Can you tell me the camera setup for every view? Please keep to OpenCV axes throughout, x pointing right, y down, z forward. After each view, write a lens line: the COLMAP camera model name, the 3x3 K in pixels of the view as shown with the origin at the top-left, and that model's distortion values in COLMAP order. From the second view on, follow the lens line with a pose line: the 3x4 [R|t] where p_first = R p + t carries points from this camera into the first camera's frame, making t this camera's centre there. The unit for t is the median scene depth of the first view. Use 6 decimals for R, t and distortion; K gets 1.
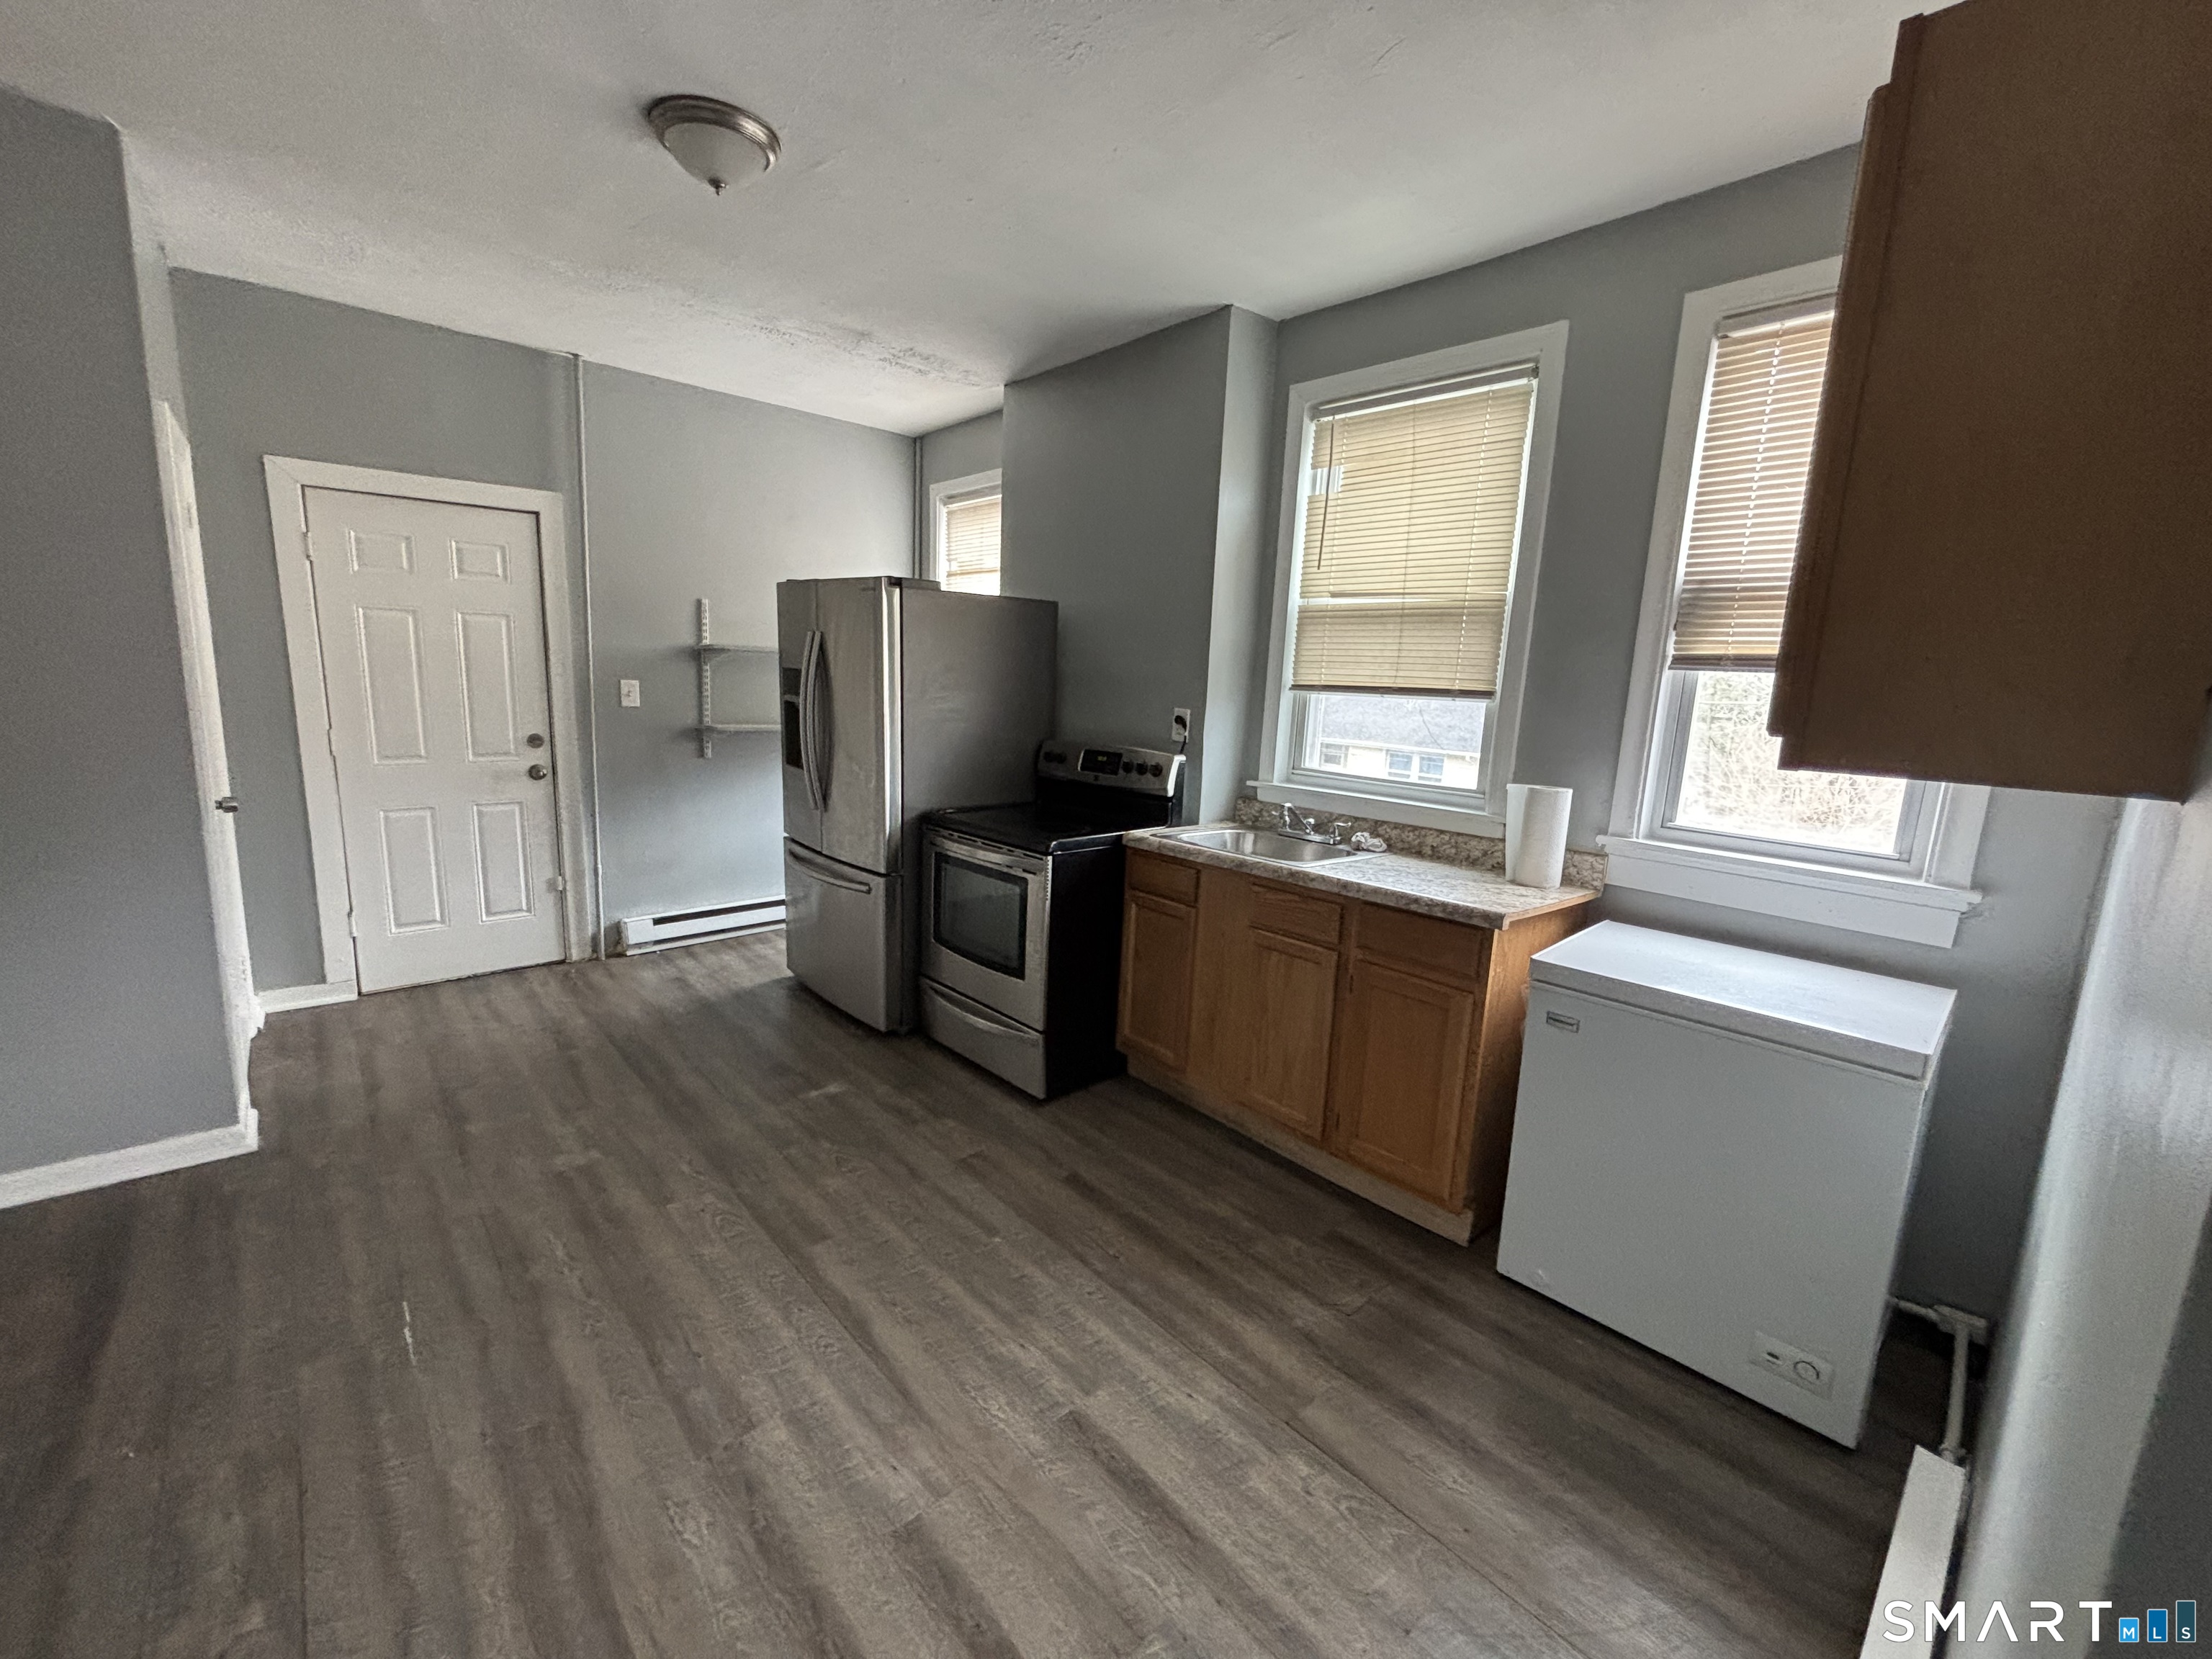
lens RADIAL K [[891.9, 0, 1102.3], [0, 891.9, 824.2], [0, 0, 1]] dist [0.004211, 0.000504]
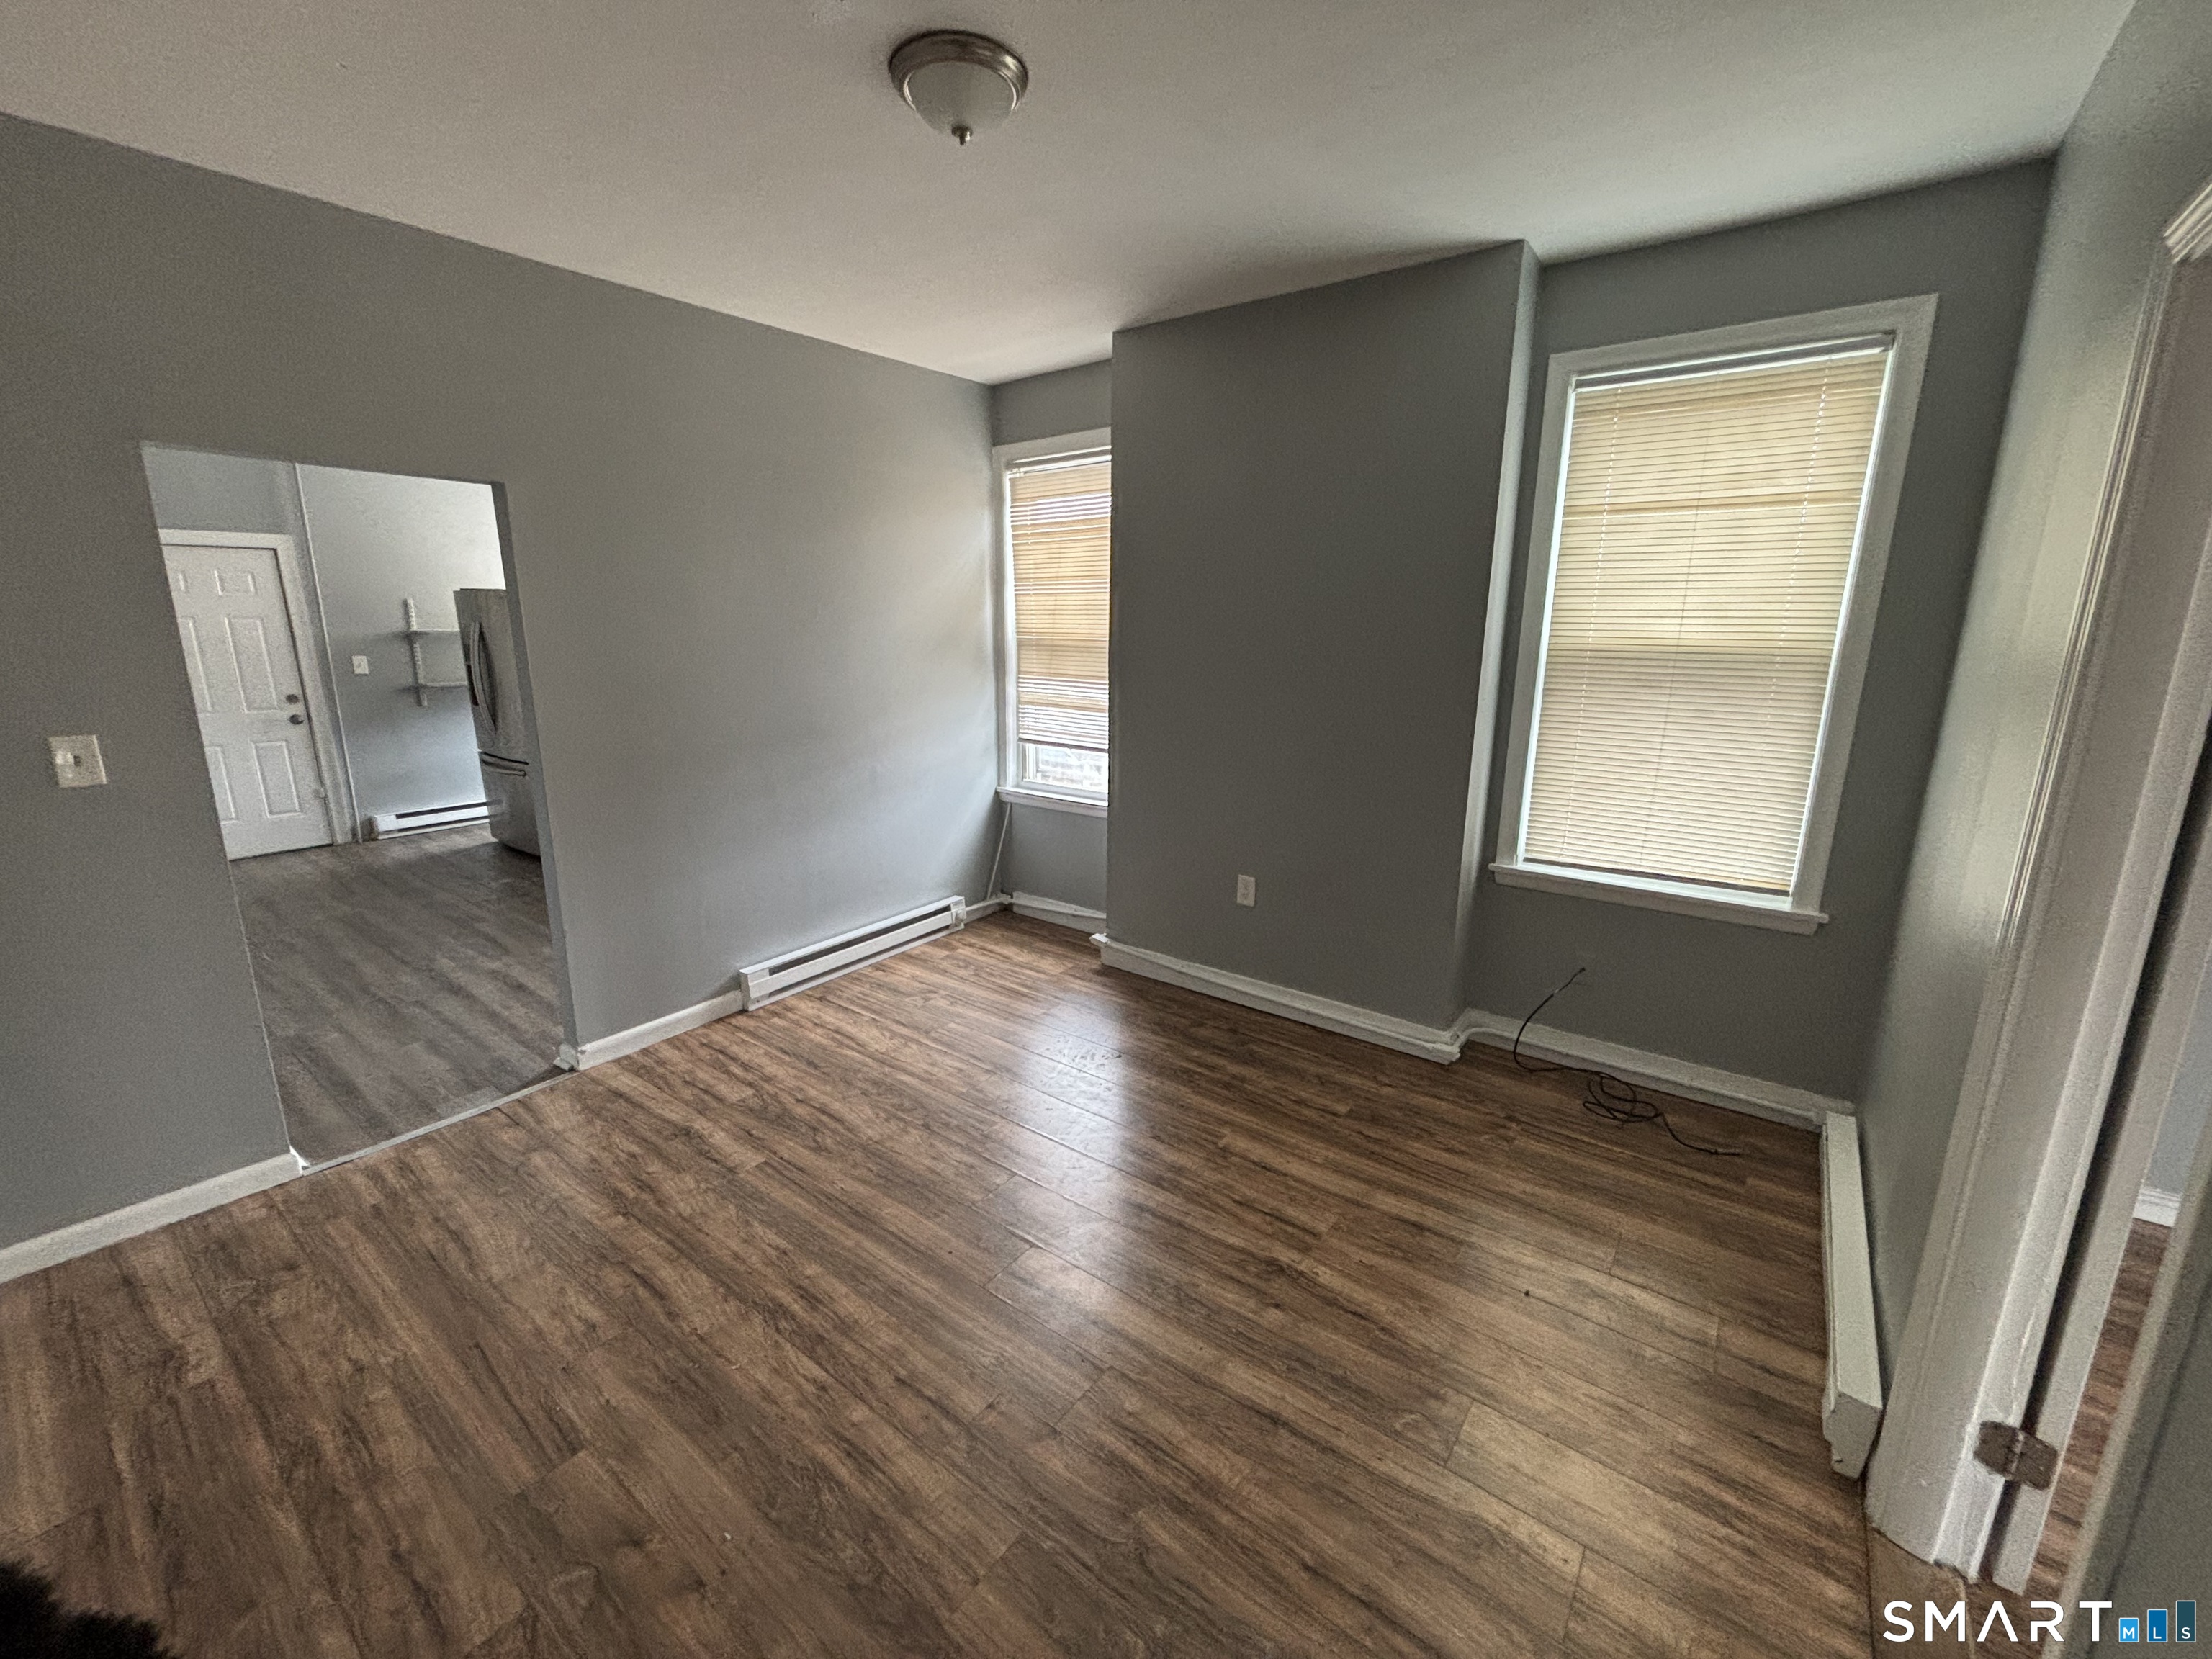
lens RADIAL K [[891.9, 0, 1110.8], [0, 891.9, 828.5], [0, 0, 1]] dist [0.004211, 0.000504]
pose [[0.982371, -0.075798, 0.170886, 0.468290], [0.064934, 0.995549, 0.068301, 0.114805], [-0.175302, -0.056001, 0.982921, -0.773429]]
